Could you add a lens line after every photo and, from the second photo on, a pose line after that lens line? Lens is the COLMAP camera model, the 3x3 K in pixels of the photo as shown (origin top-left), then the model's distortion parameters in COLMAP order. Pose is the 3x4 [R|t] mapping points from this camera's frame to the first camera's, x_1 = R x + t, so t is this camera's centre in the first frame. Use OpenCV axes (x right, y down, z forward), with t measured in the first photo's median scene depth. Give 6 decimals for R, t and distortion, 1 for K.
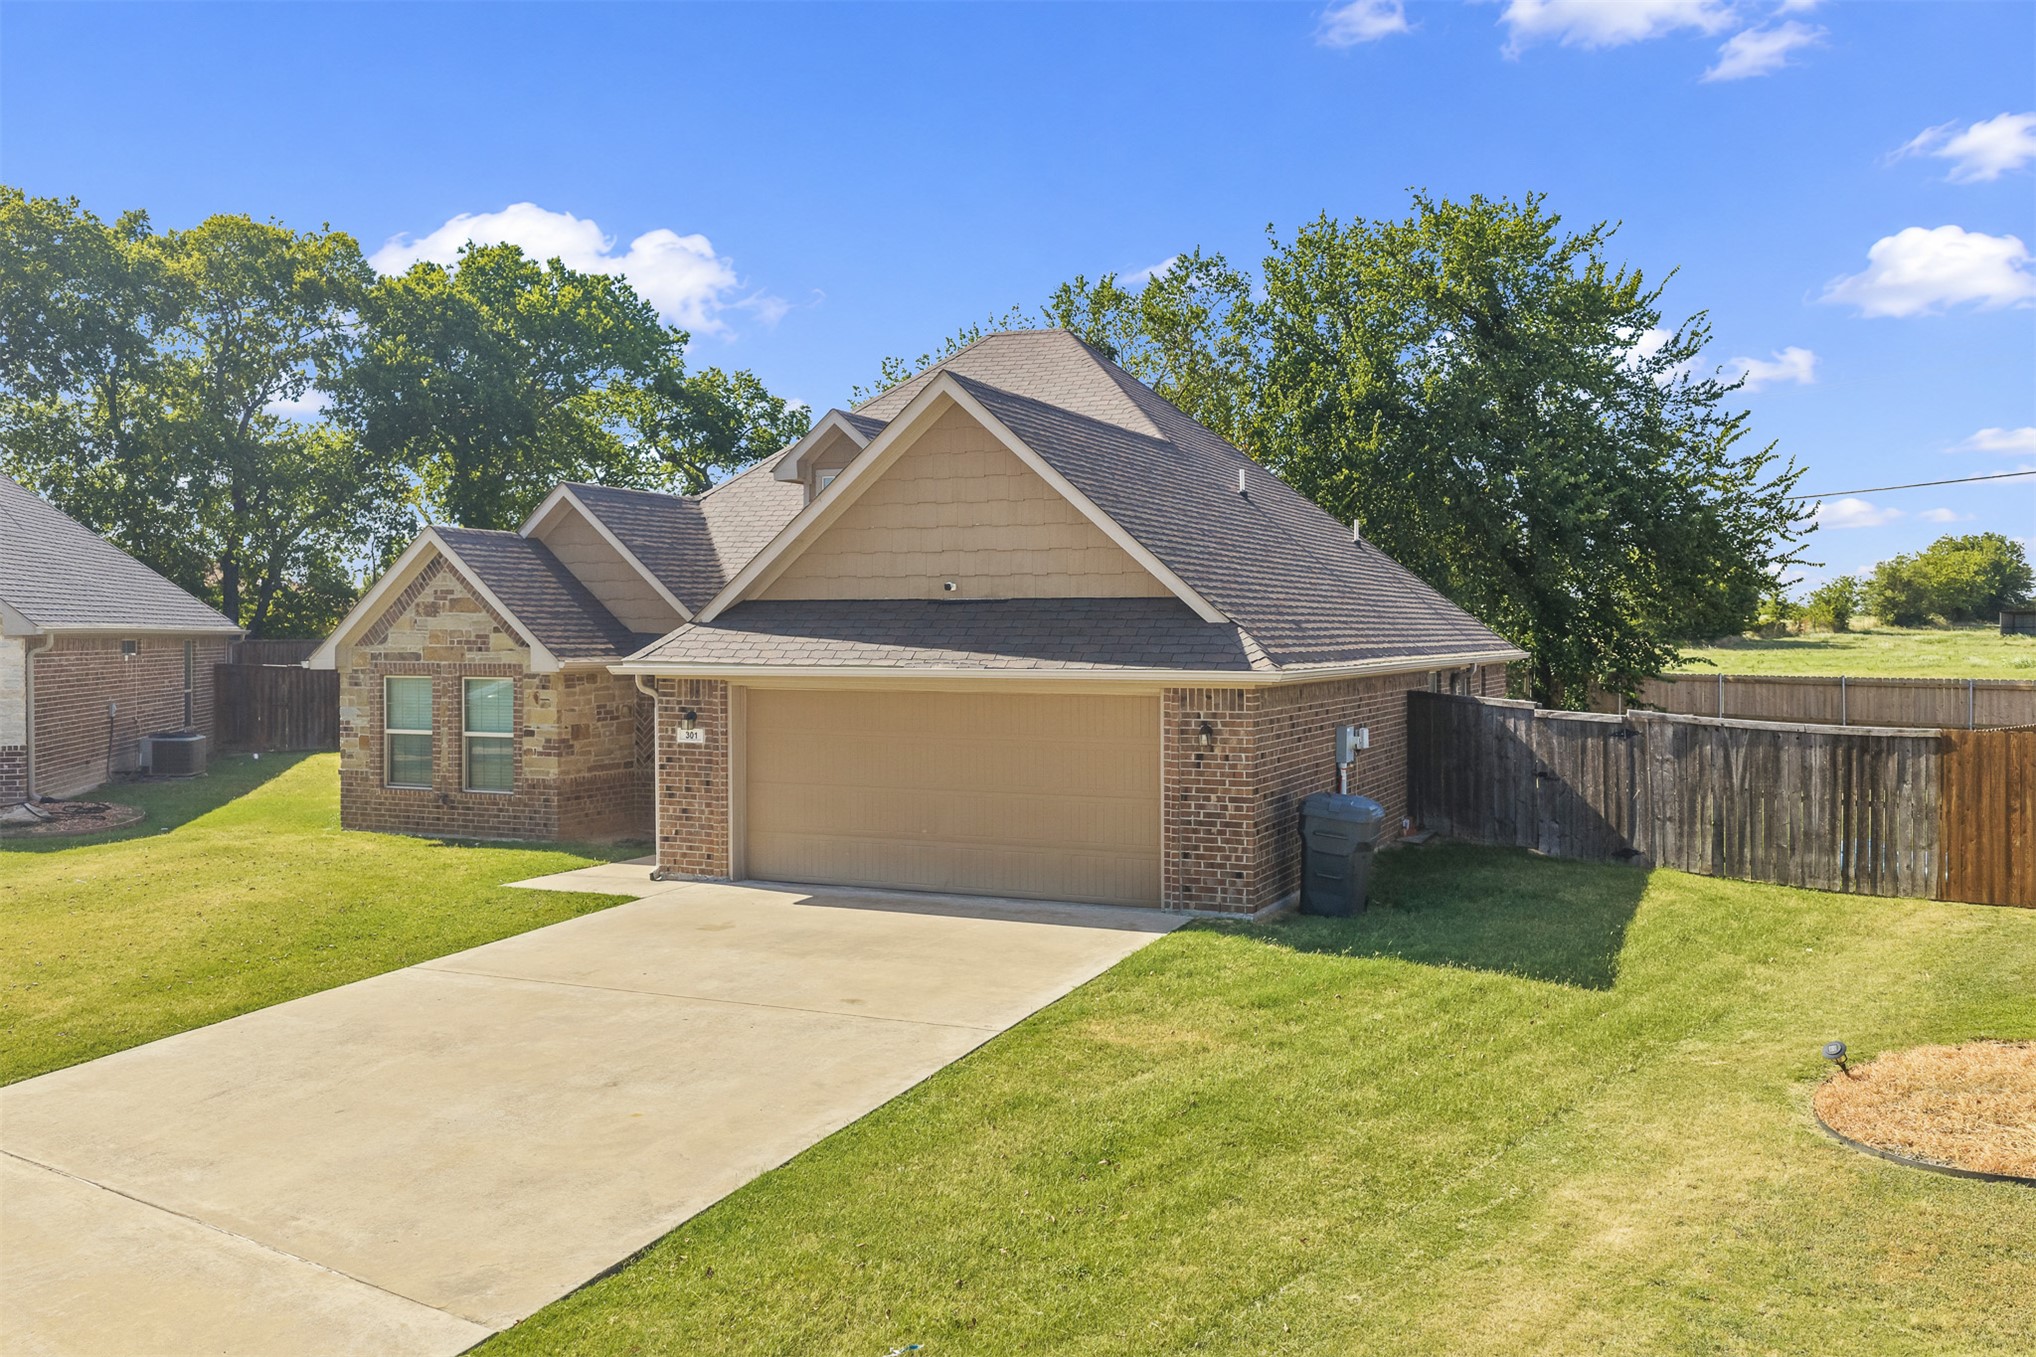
lens RADIAL K [[1691.4, 0, 1033.2], [0, 1691.4, 673.0], [0, 0, 1]] dist [0.002890, -0.000306]
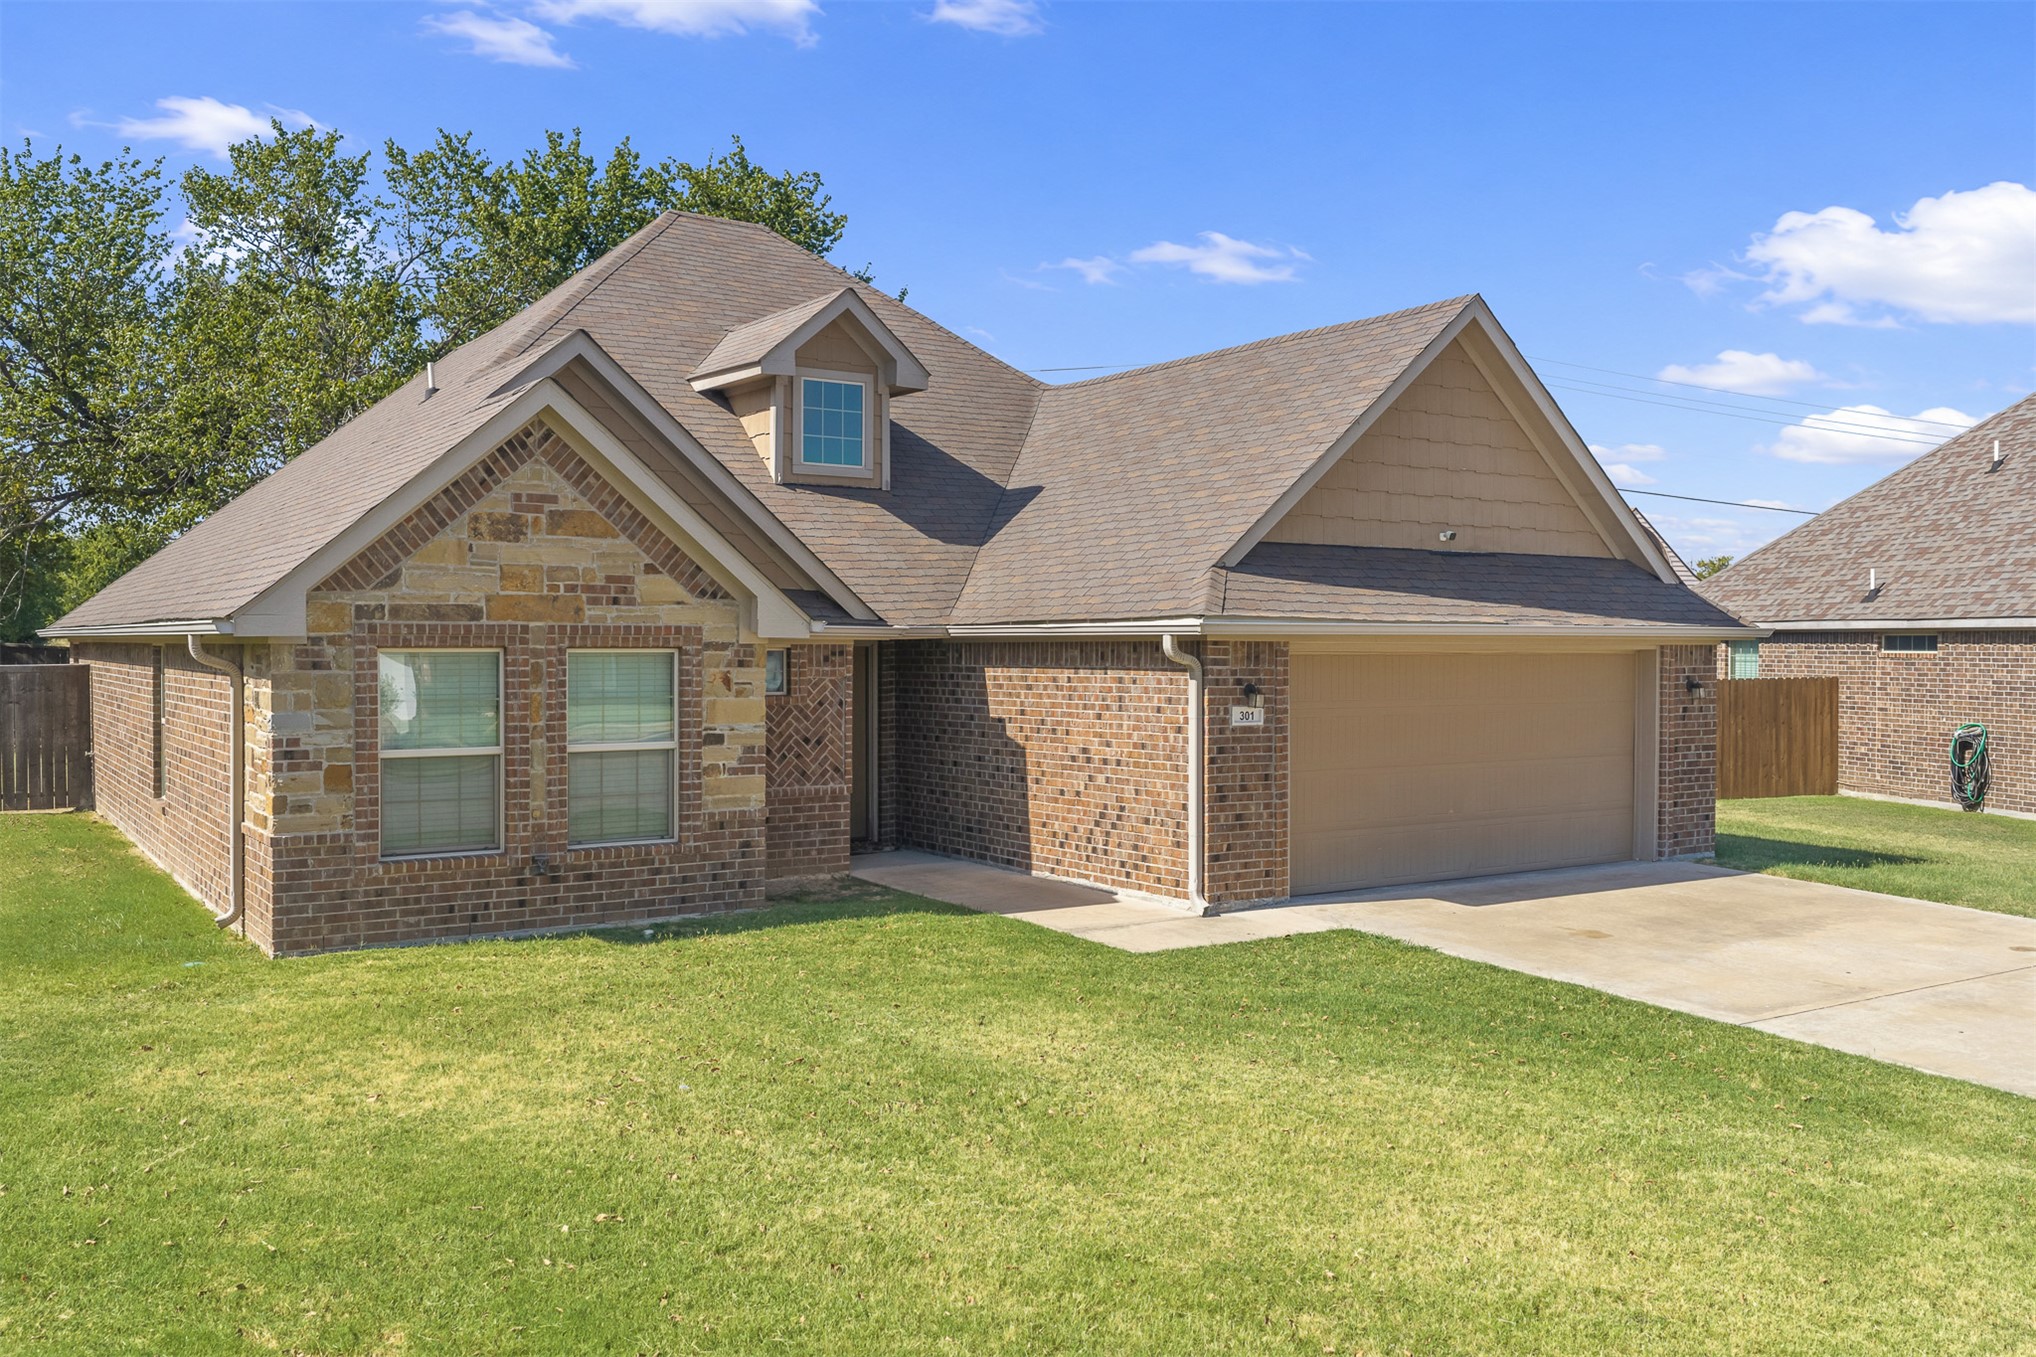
lens RADIAL K [[1692.8, 0, 1024.2], [0, 1692.8, 693.2], [0, 0, 1]] dist [0.026518, -0.044307]
pose [[0.539965, -0.024678, 0.841326, -0.888485], [0.016774, 0.999687, 0.018557, 0.011044], [-0.841521, 0.004092, 0.540210, 0.675065]]
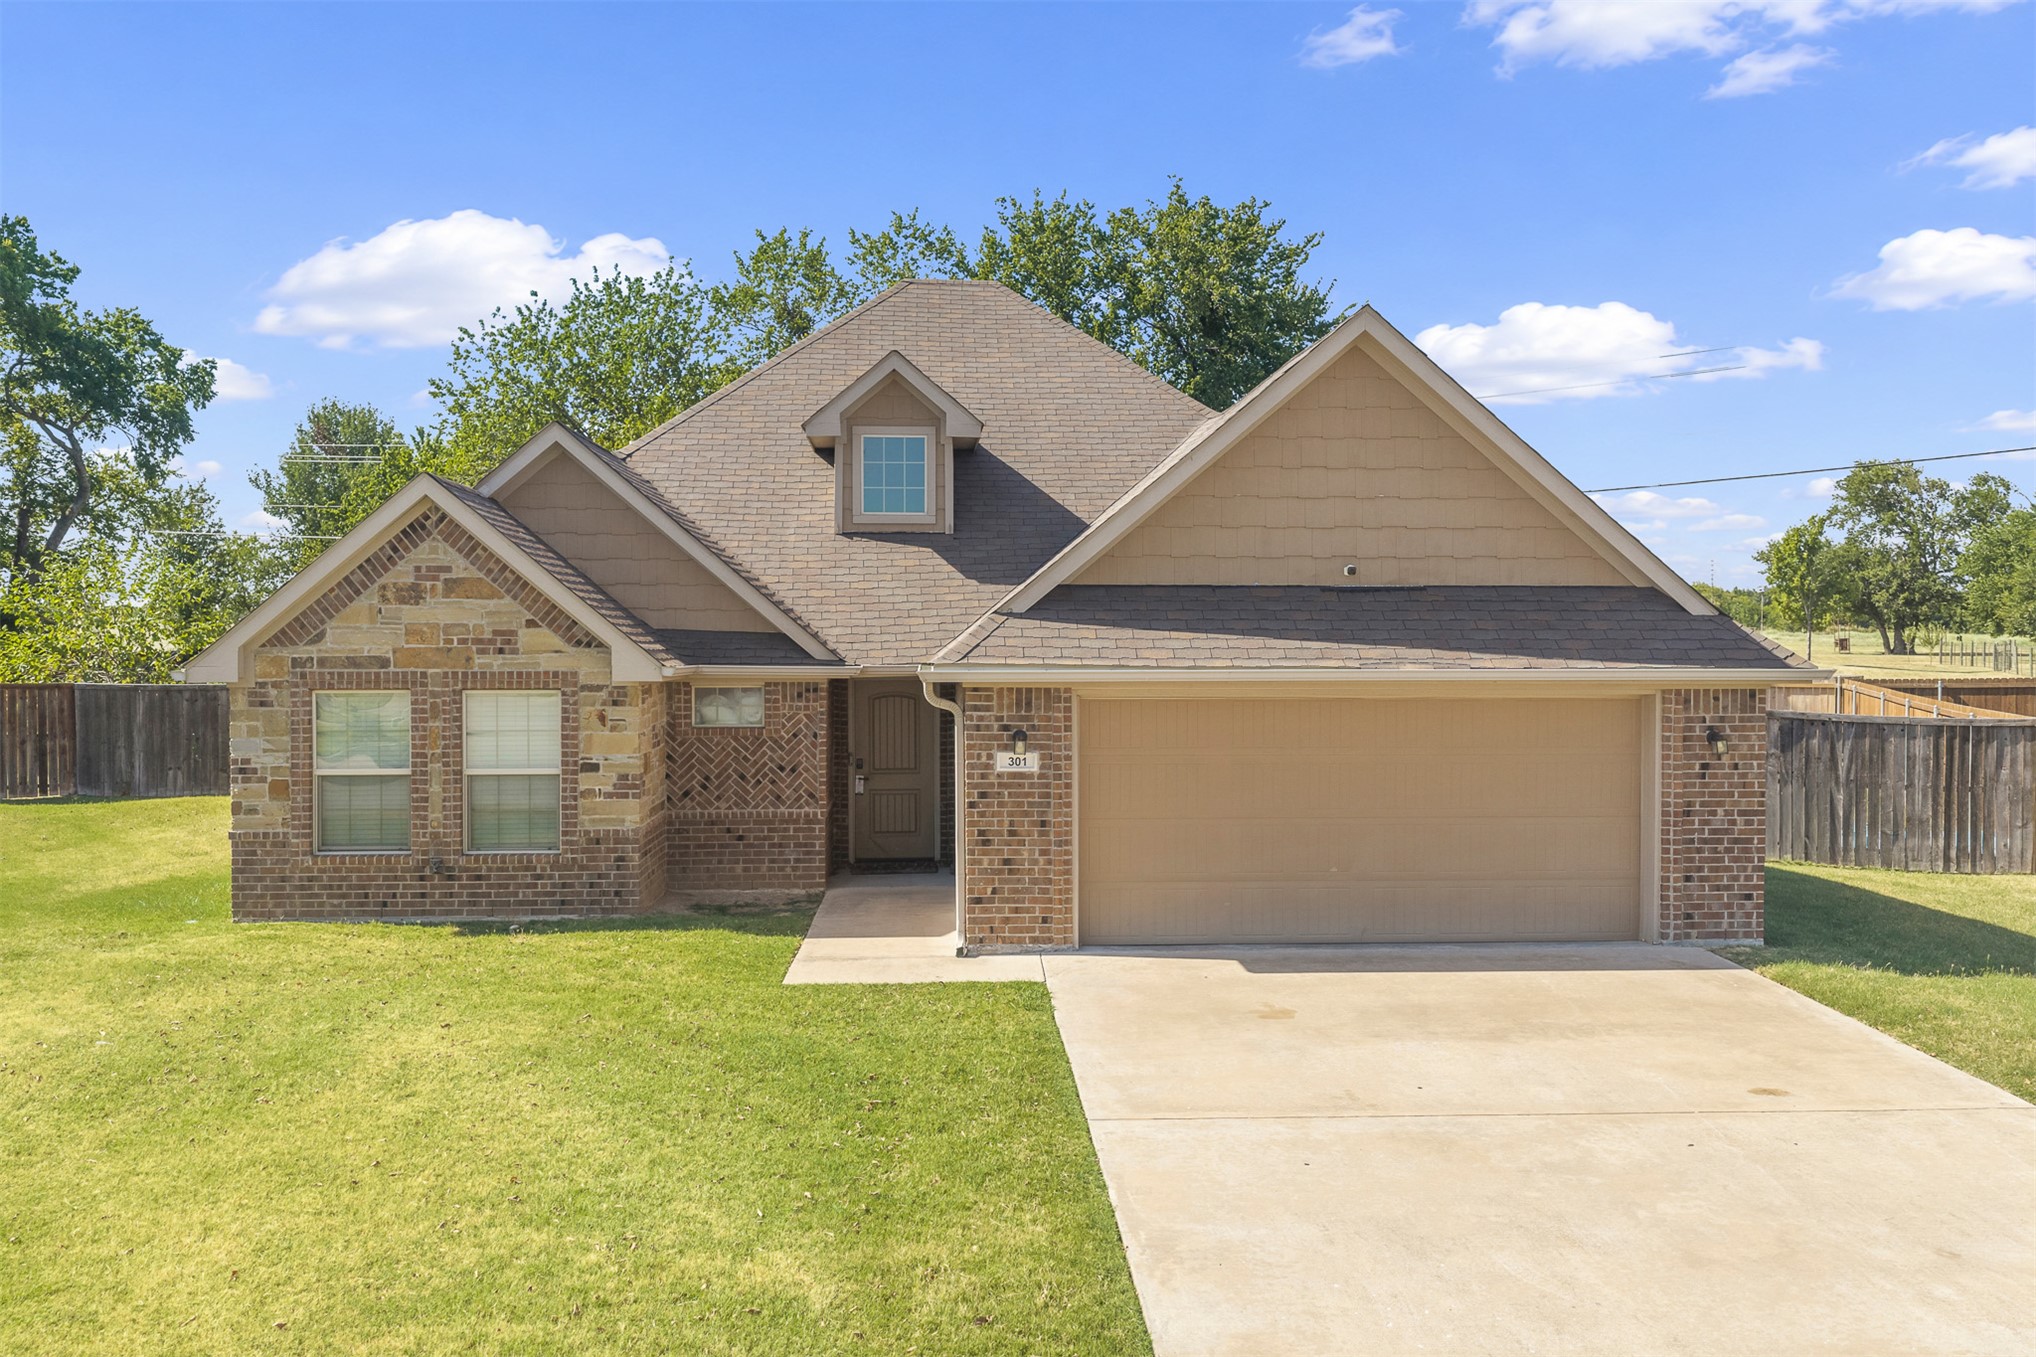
lens RADIAL K [[1692.8, 0, 1024.2], [0, 1692.8, 693.2], [0, 0, 1]] dist [0.026518, -0.044307]
pose [[0.890961, -0.015107, 0.453828, -0.542101], [0.011273, 0.999874, 0.011153, -0.002254], [-0.453939, -0.004821, 0.891020, 0.322832]]
